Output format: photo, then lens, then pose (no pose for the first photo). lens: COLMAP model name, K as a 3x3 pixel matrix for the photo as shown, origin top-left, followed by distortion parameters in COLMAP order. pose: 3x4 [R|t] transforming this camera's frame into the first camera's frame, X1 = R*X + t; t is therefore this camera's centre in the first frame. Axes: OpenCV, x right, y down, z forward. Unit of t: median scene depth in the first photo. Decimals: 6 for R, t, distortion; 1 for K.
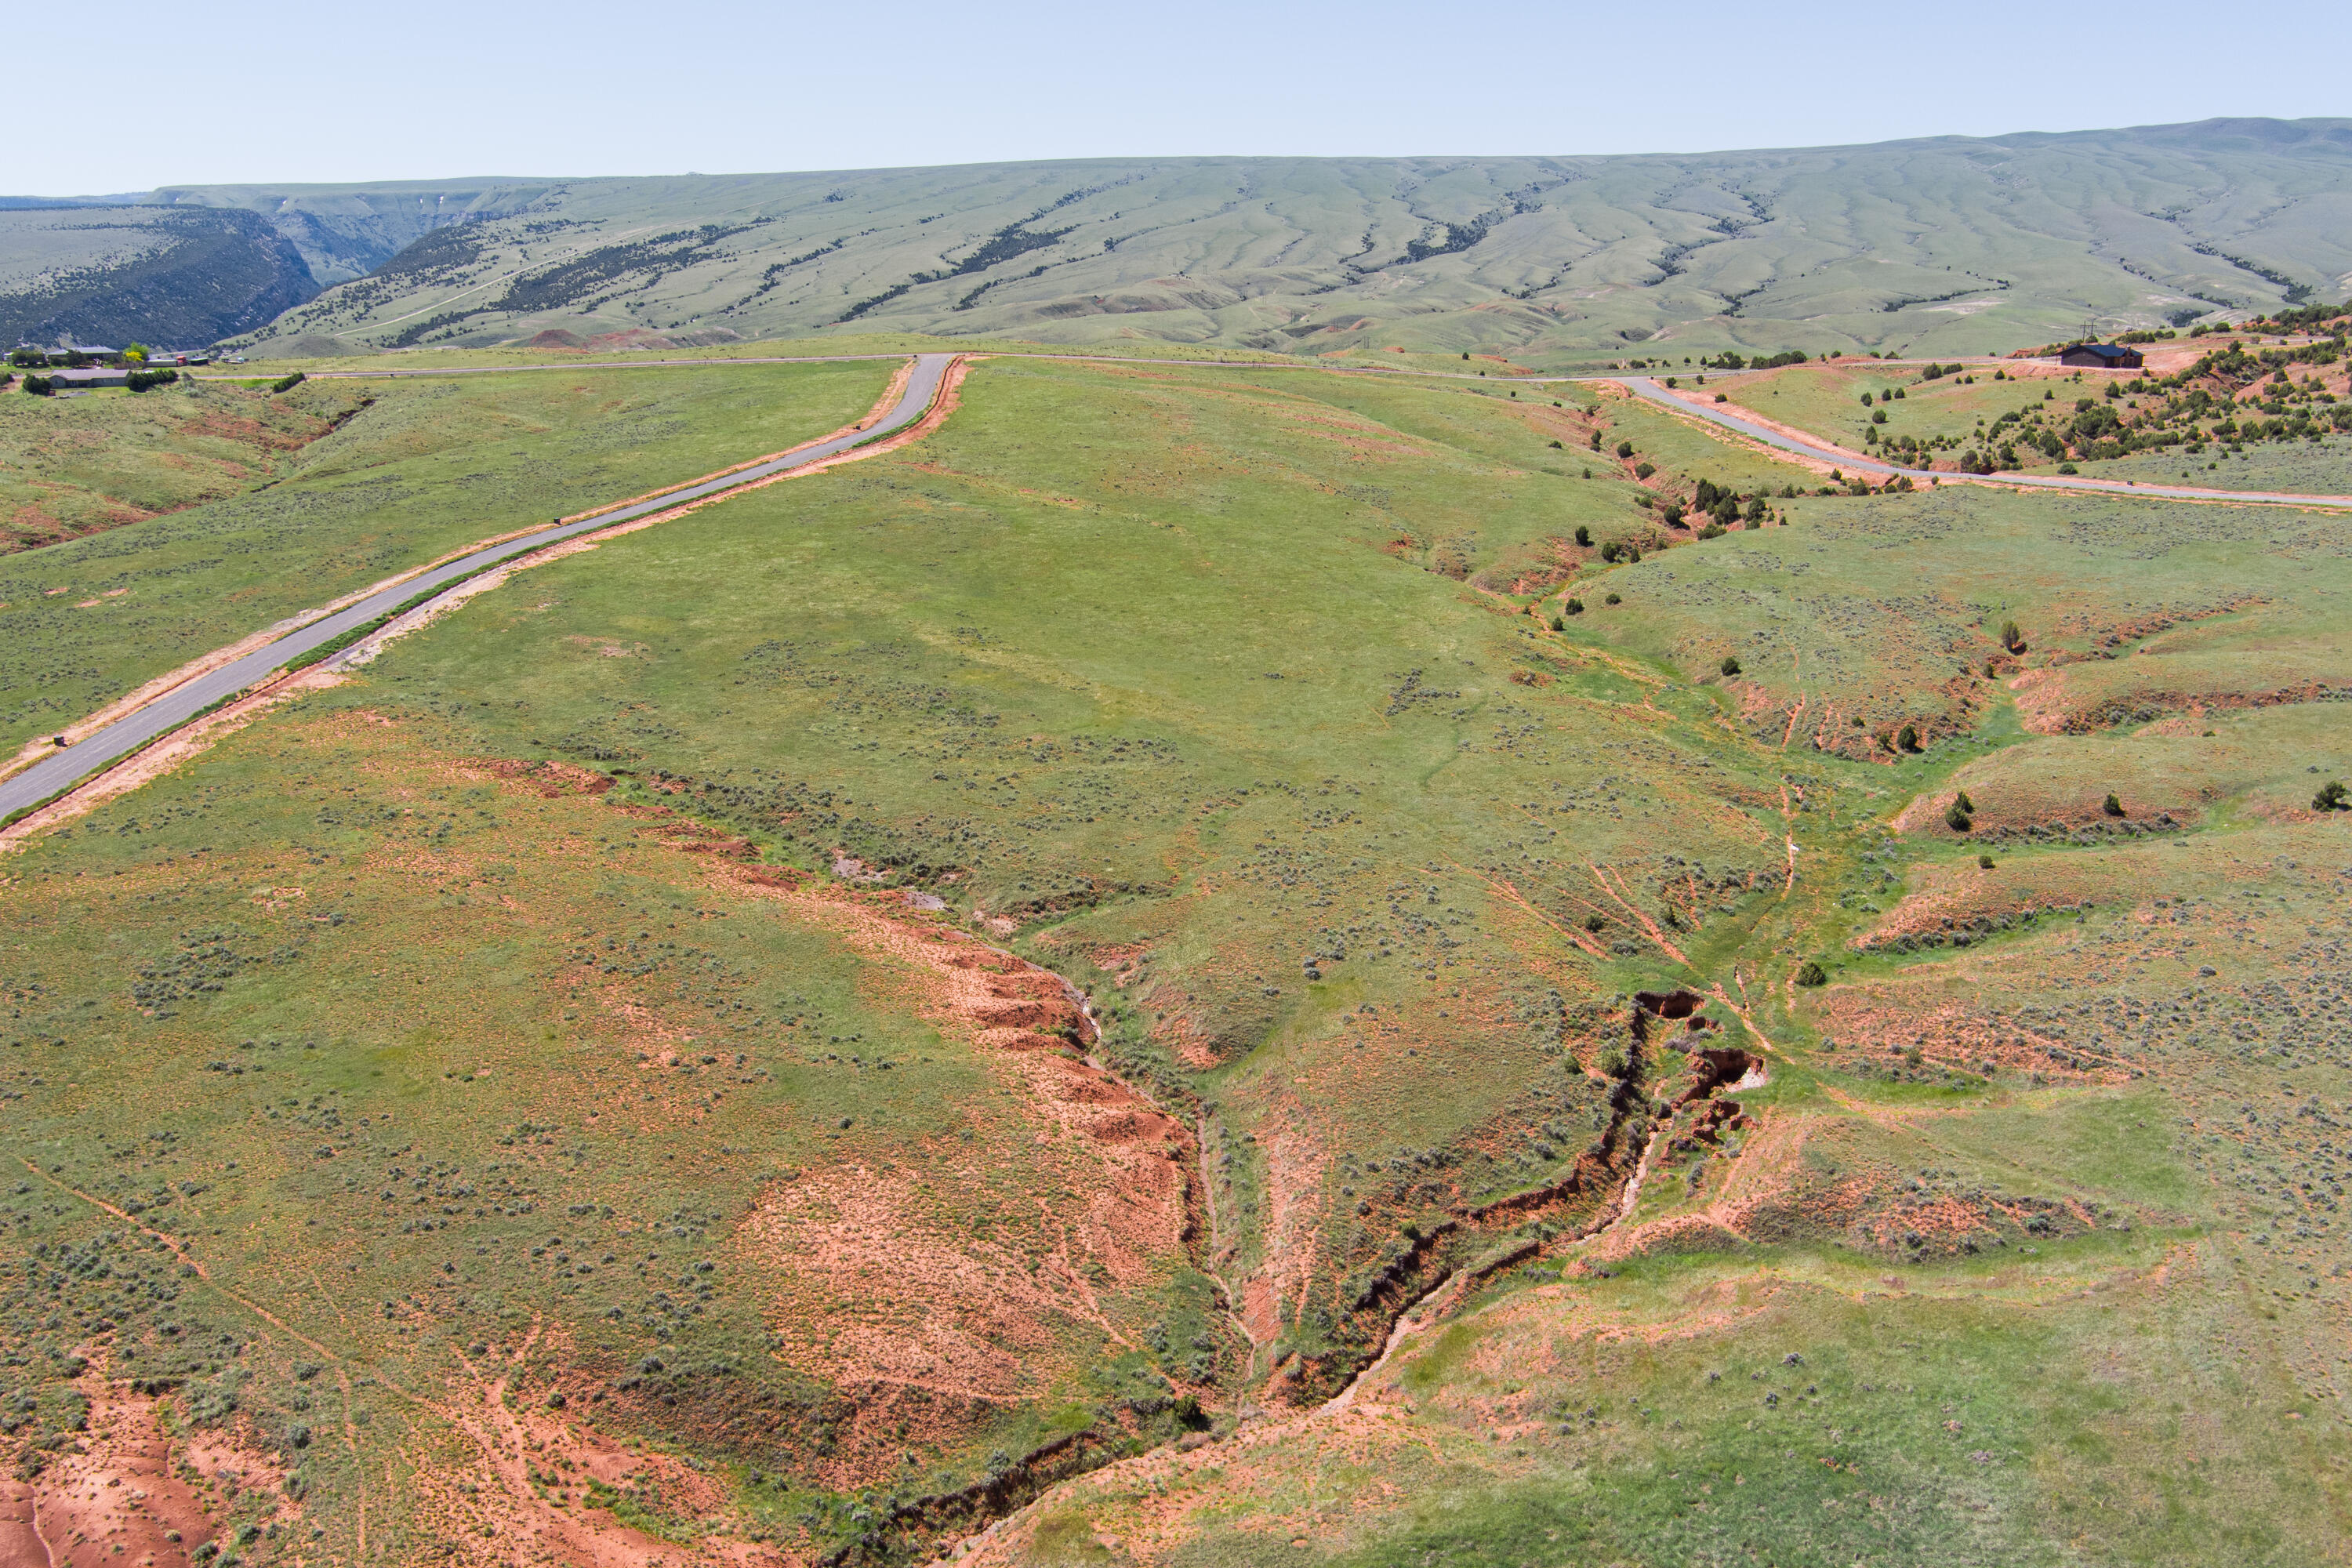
lens RADIAL K [[1915.2, 0, 1175.6], [0, 1915.2, 801.1], [0, 0, 1]] dist [-0.082034, 0.042669]
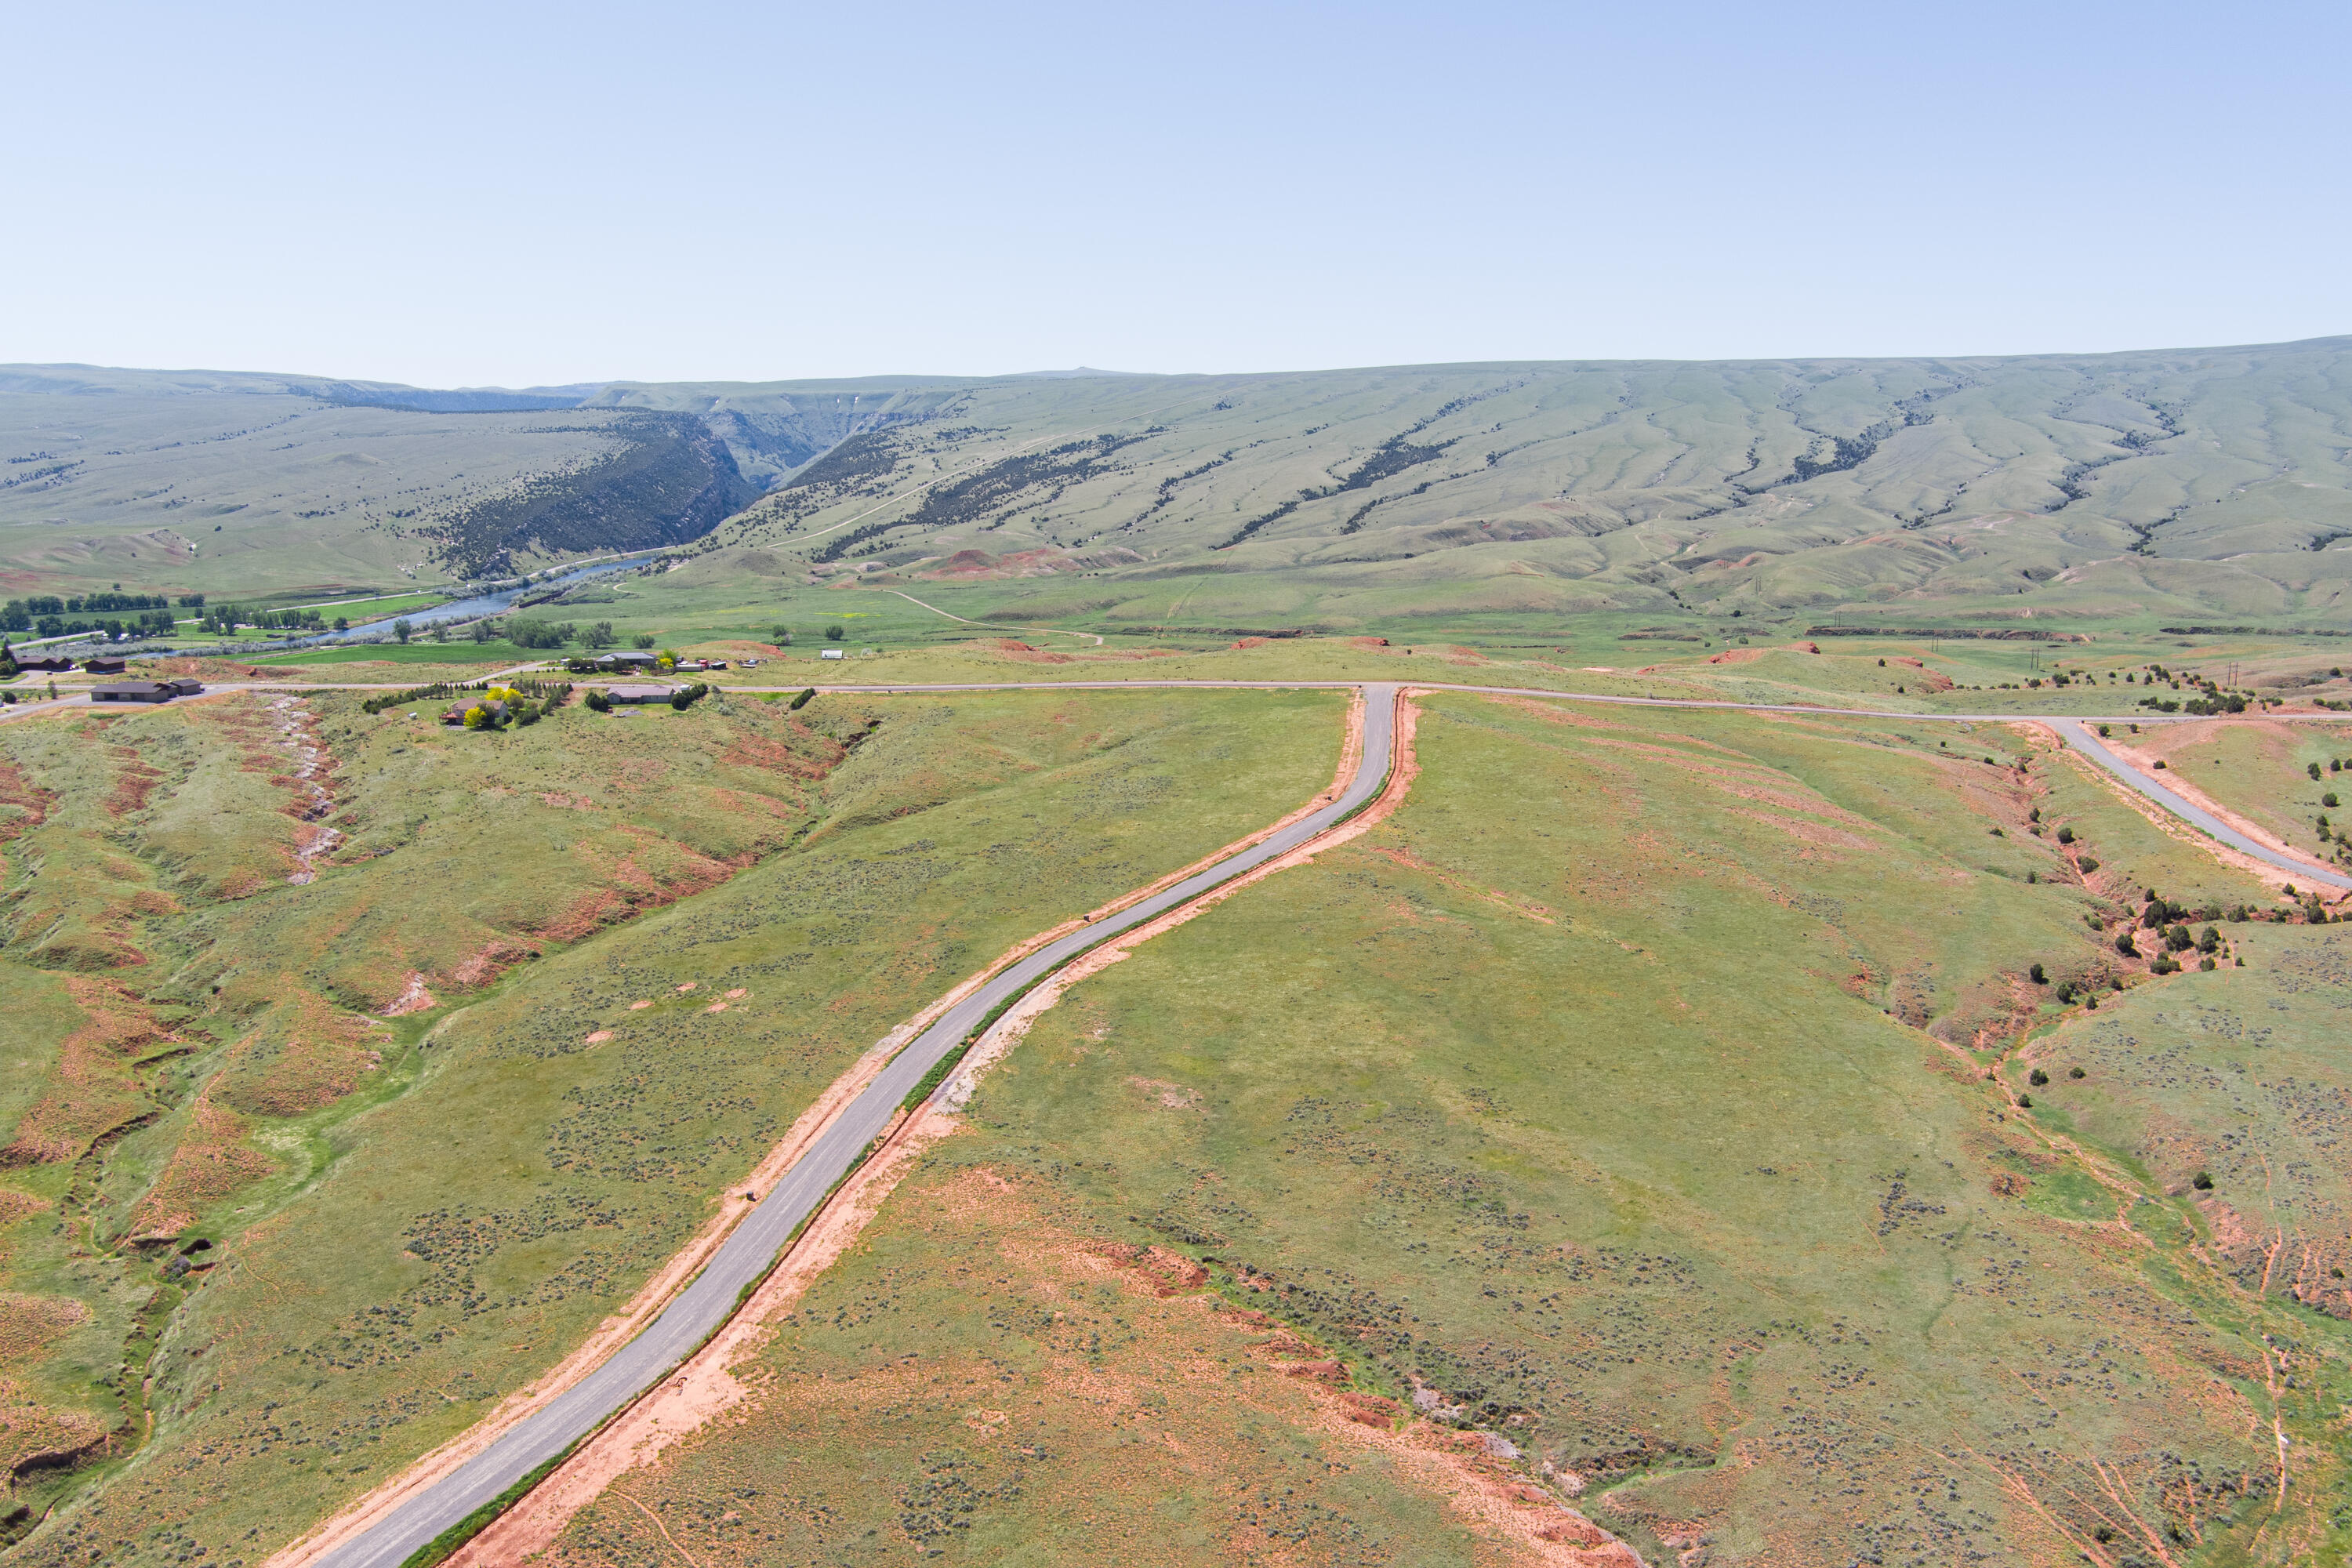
lens RADIAL K [[1915.2, 0, 1175.3], [0, 1915.2, 779.7], [0, 0, 1]] dist [-0.082034, 0.042669]
pose [[0.981797, 0.034697, -0.186739, -0.062286], [-0.054603, 0.993230, -0.102535, -0.113096], [0.181917, 0.110865, 0.977044, -0.111955]]
